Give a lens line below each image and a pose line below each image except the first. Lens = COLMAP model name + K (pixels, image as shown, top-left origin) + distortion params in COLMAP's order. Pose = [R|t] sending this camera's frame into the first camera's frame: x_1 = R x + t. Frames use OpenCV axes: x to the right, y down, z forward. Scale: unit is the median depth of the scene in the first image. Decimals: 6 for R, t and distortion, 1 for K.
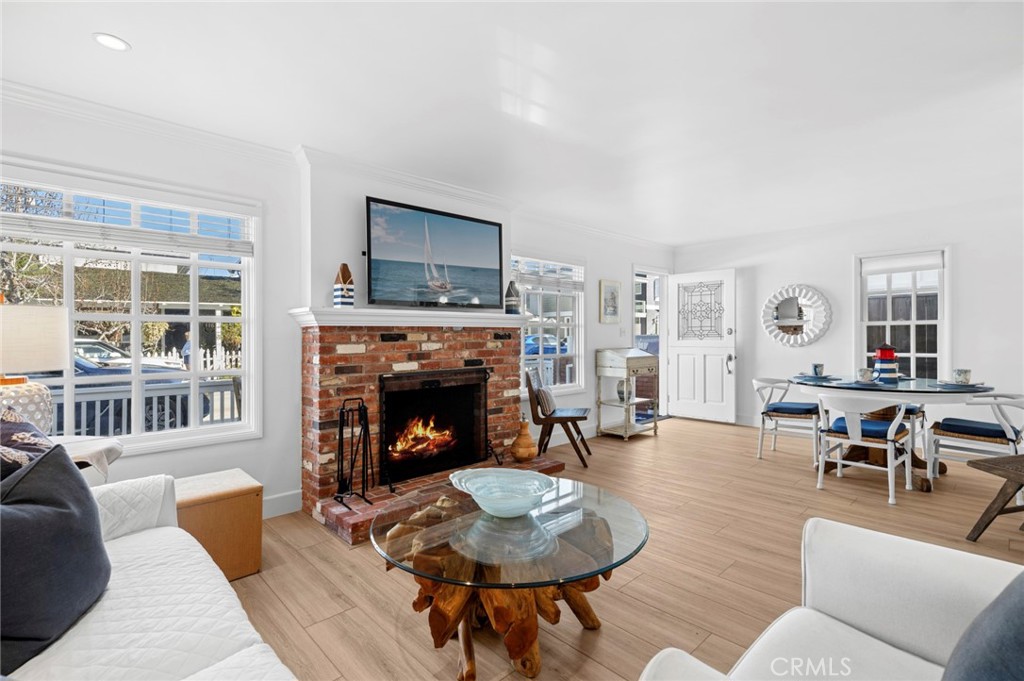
lens RADIAL K [[477.7, 0, 512.2], [0, 477.7, 336.6], [0, 0, 1]] dist [0.008662, 0.000205]
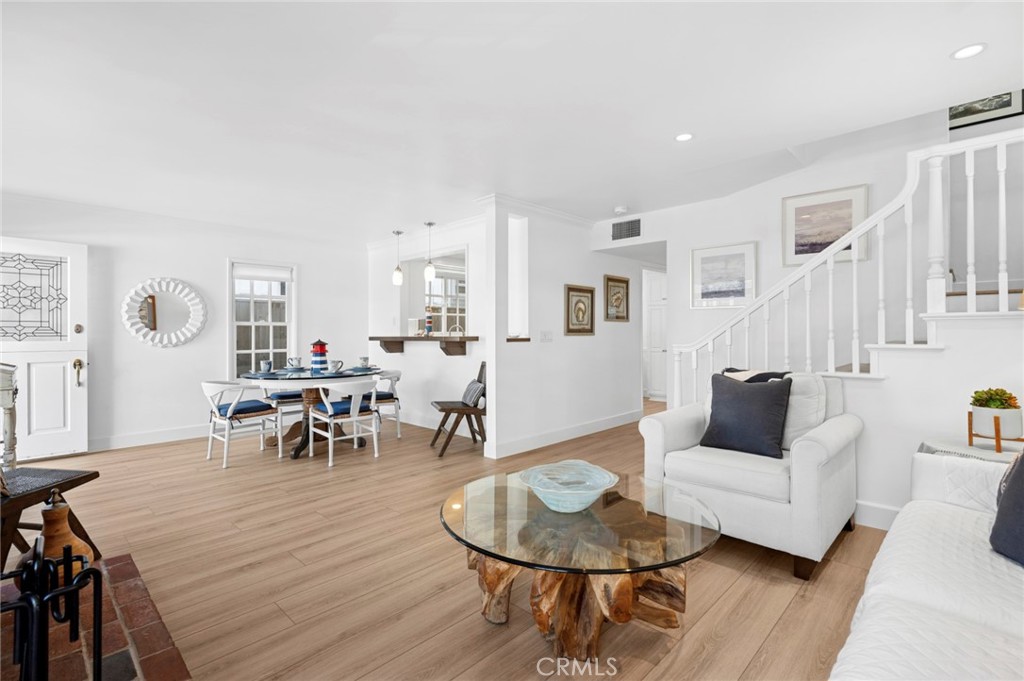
lens RADIAL K [[477.7, 0, 512.0], [0, 477.7, 335.6], [0, 0, 1]] dist [0.008662, 0.000205]
pose [[-0.048494, 0.001338, 0.998823, -0.350391], [0.005077, 0.999987, -0.001093, 0.004039], [-0.998811, 0.005018, -0.048500, 0.409149]]
